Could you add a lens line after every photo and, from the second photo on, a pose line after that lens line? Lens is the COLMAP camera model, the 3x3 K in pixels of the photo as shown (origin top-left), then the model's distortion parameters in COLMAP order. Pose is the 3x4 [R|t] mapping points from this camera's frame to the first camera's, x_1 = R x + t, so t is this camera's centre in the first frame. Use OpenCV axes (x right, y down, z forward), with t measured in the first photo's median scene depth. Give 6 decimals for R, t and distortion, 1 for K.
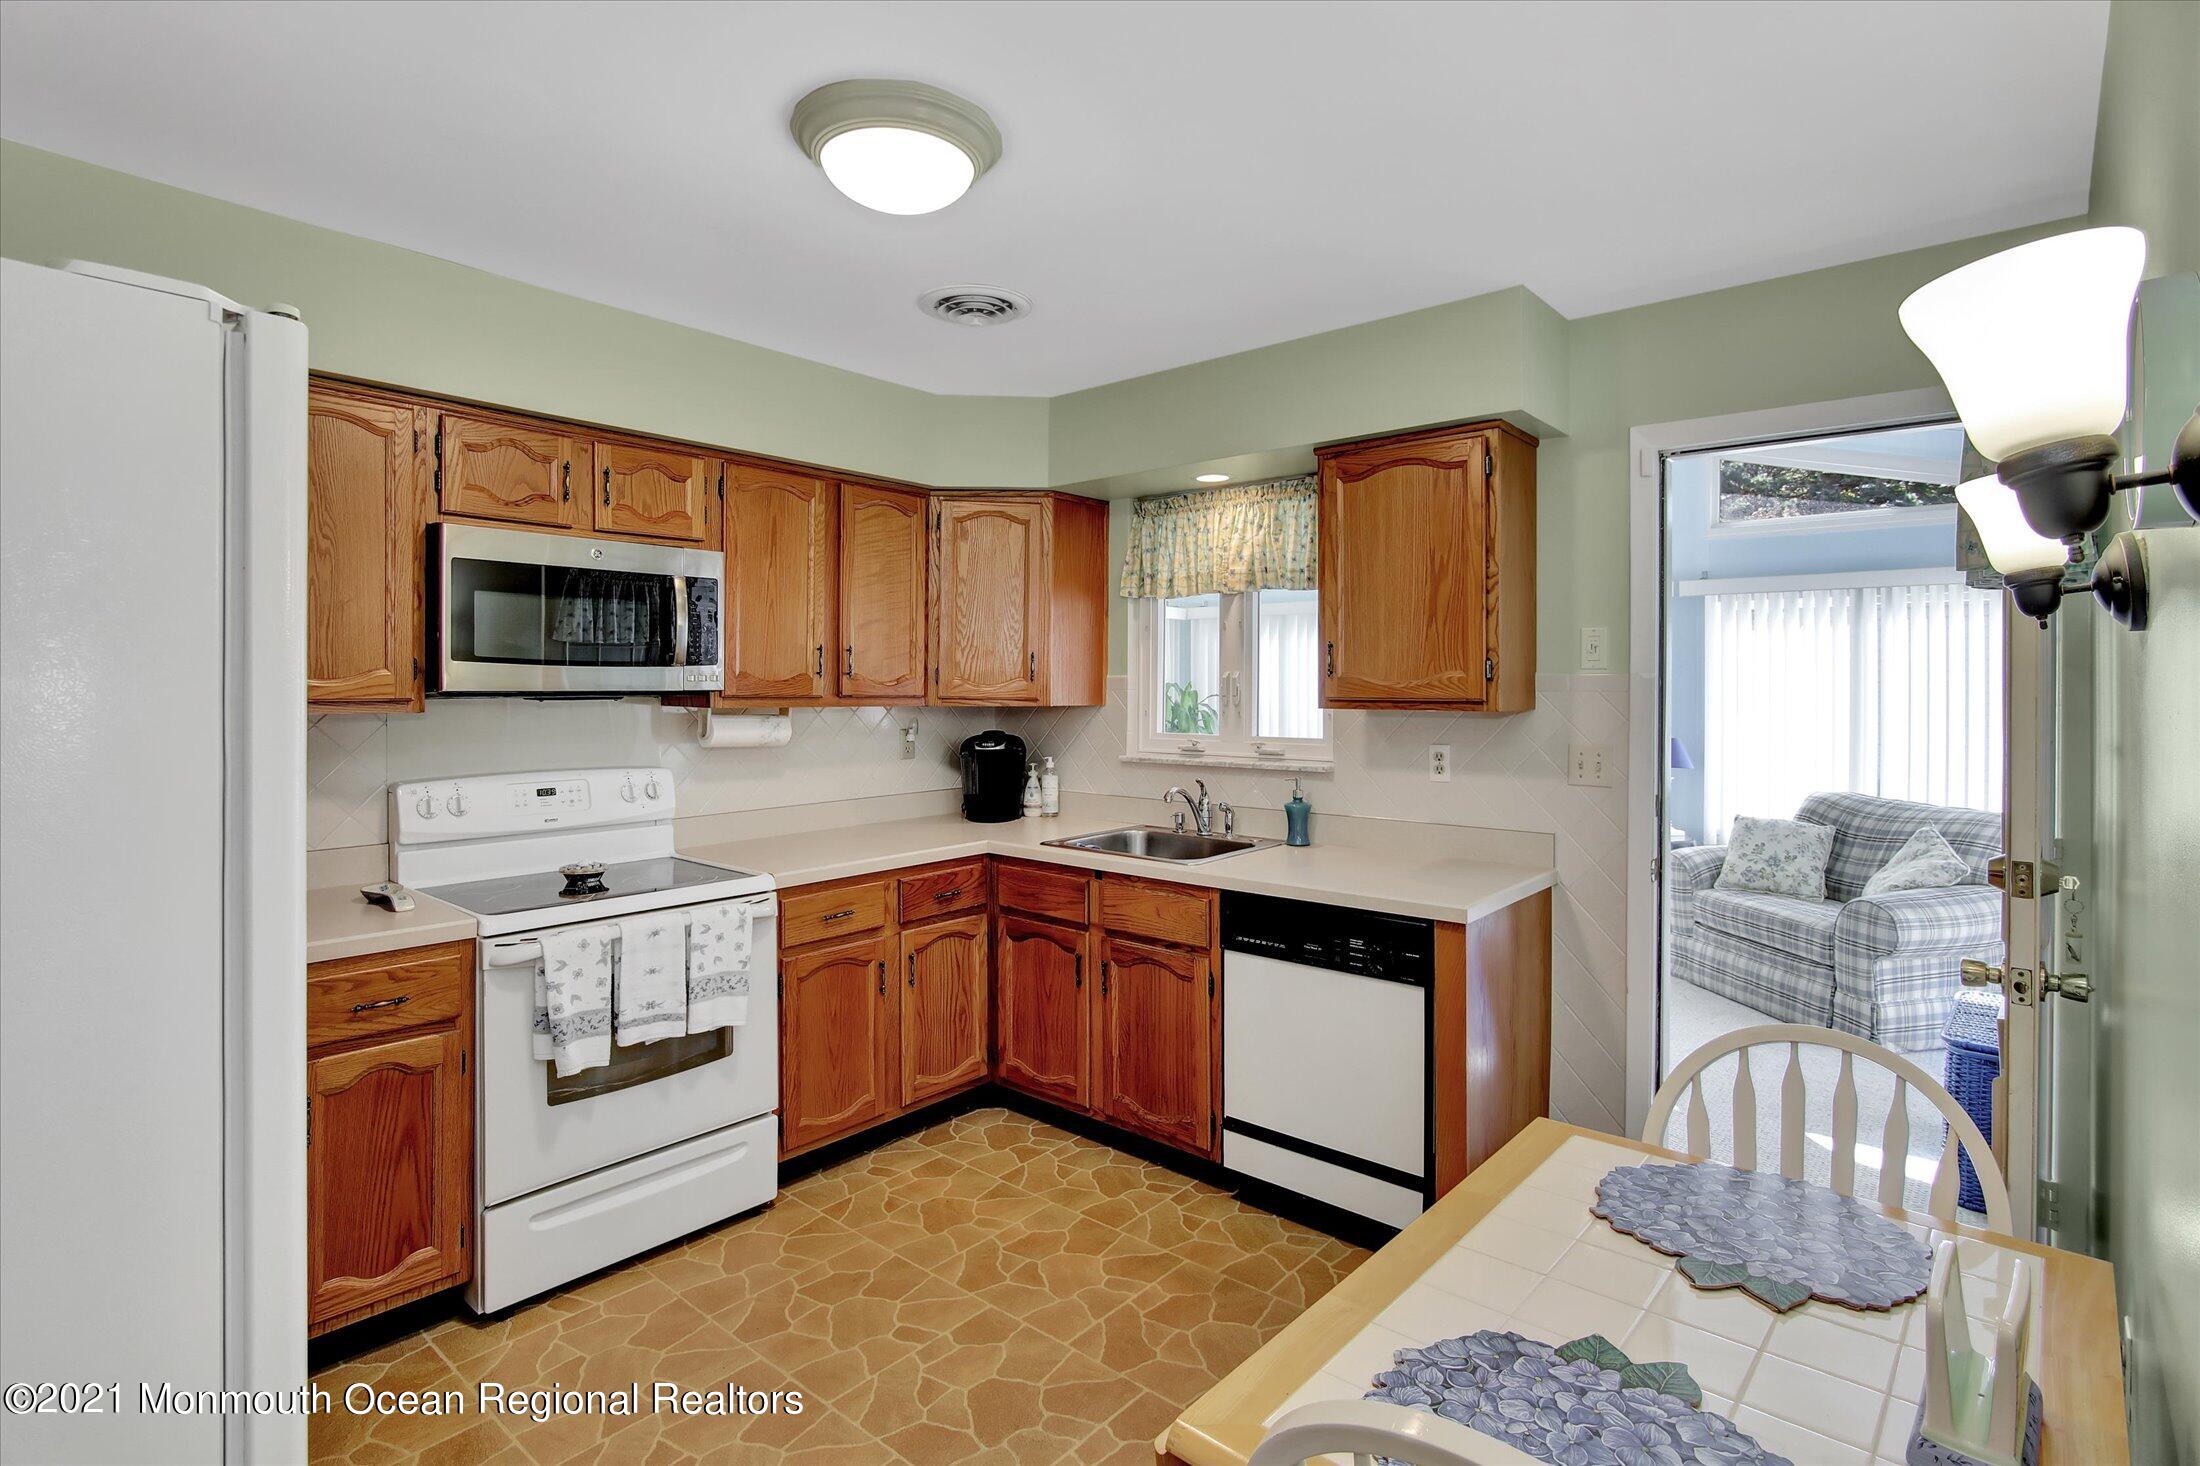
lens RADIAL K [[1089.2, 0, 1097.2], [0, 1089.2, 709.6], [0, 0, 1]] dist [0.000143, 0.000297]
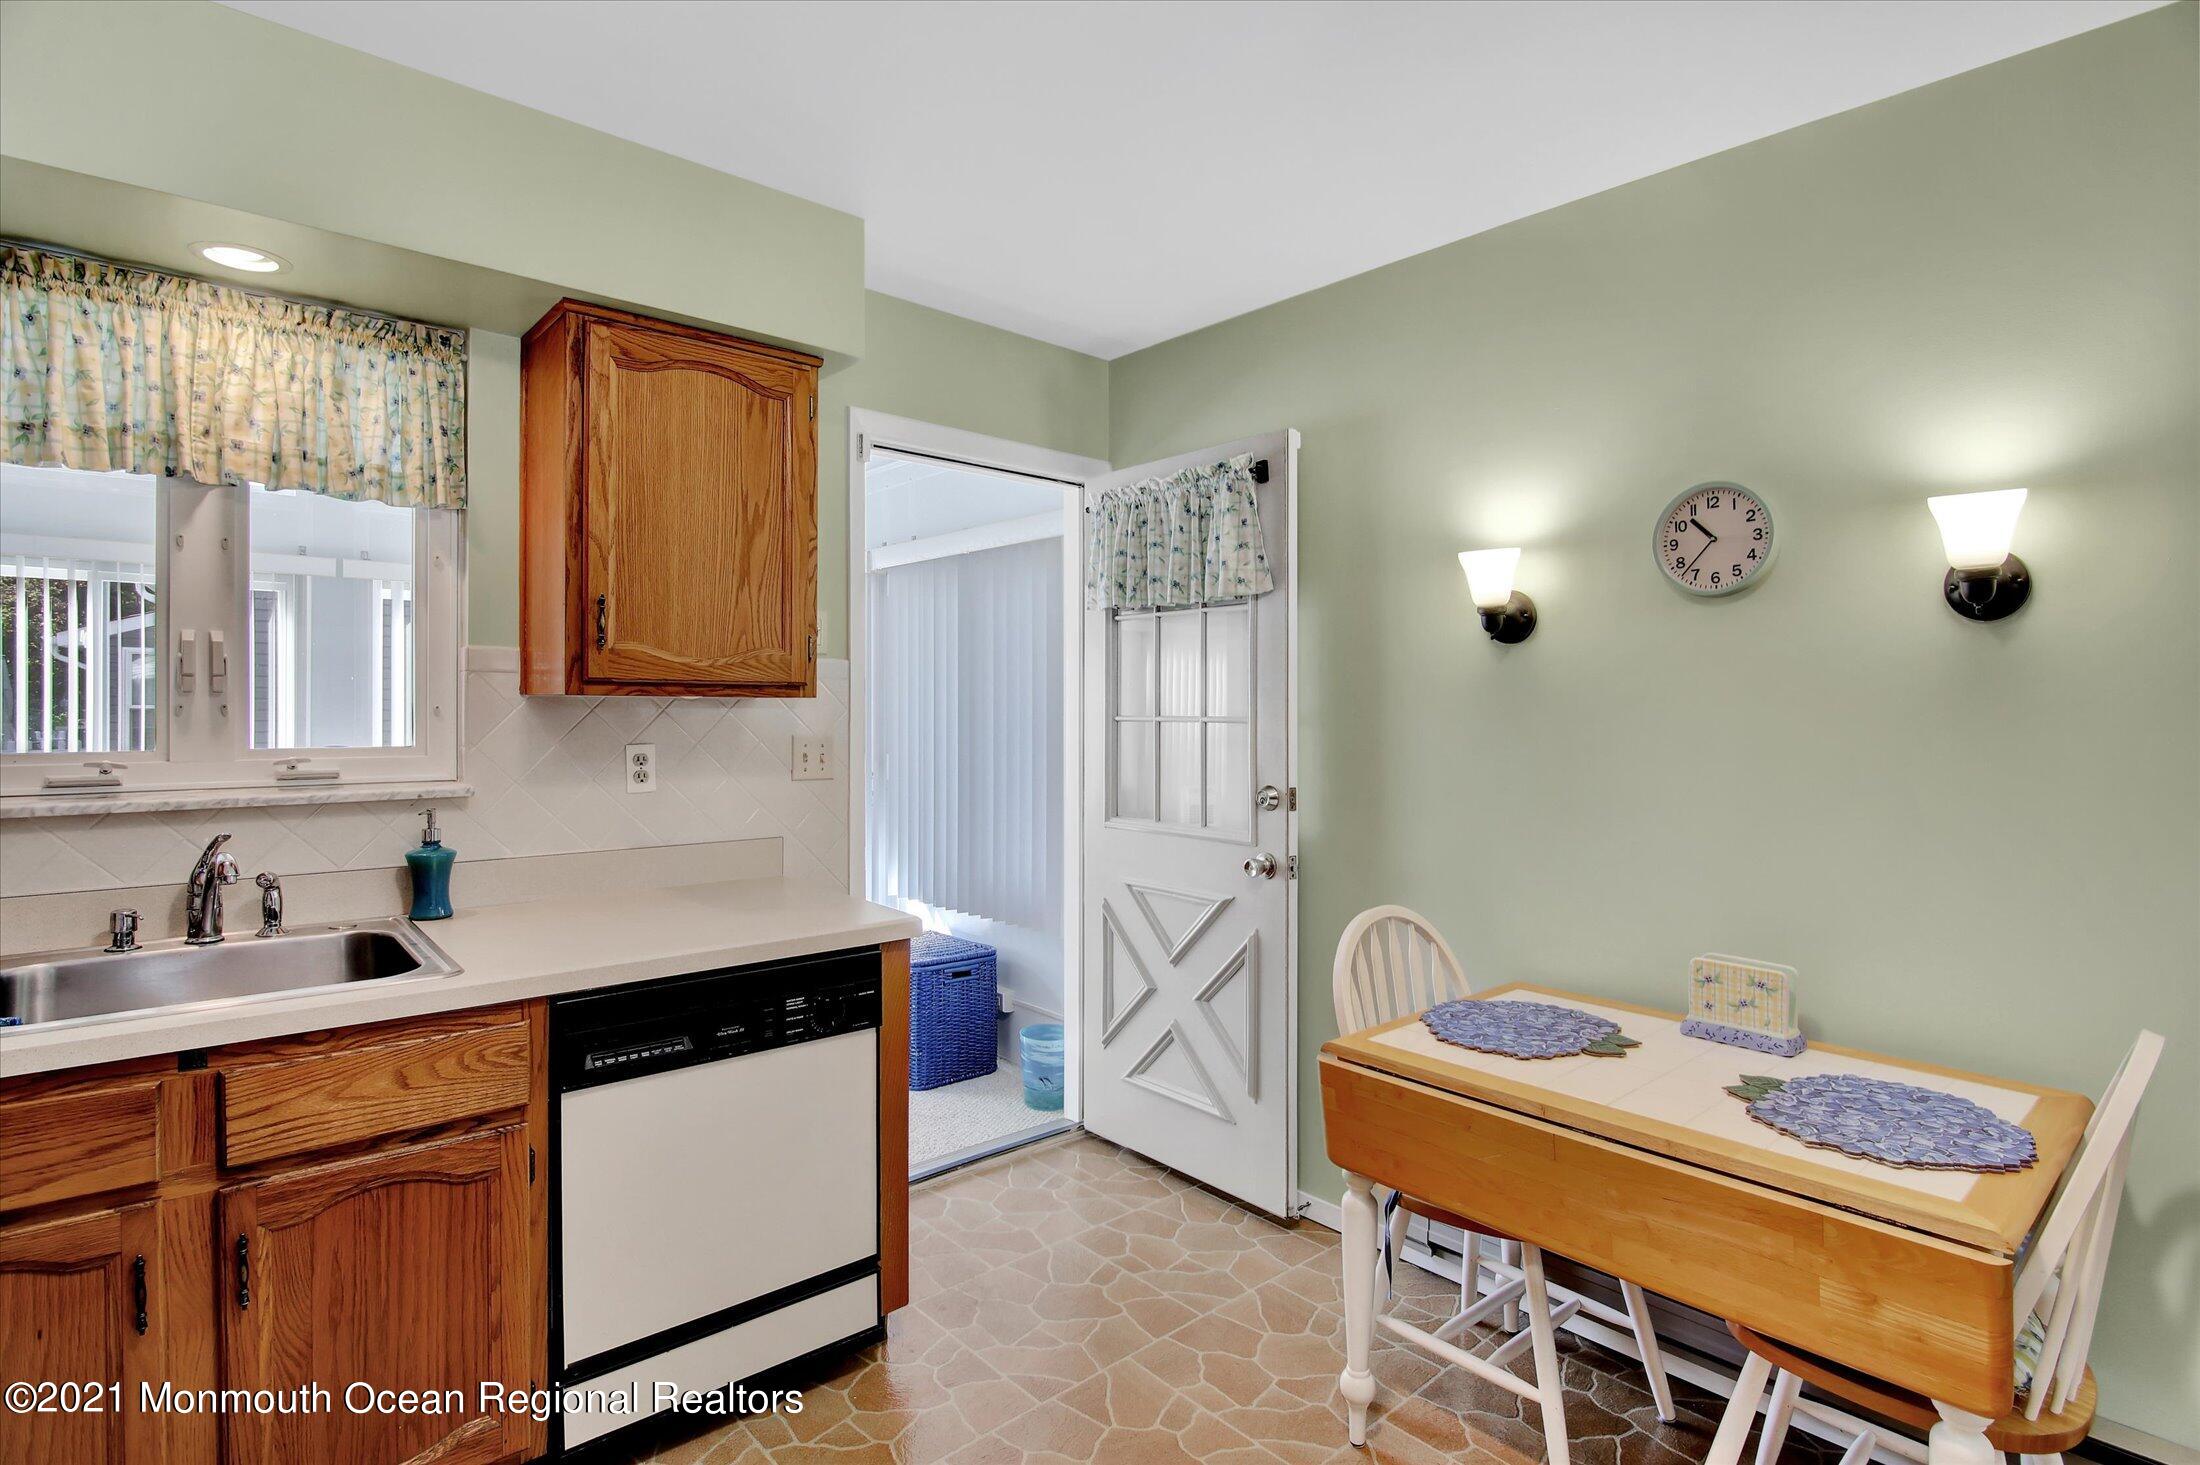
lens RADIAL K [[1060.2, 0, 1100.0], [0, 1060.2, 732.5], [0, 0, 1]] dist [-0.023551, 0.000260]
pose [[0.130174, -0.020509, 0.991279, -0.389604], [0.015850, 0.999701, 0.018602, 0.015566], [-0.991364, 0.013290, 0.130460, 0.597417]]
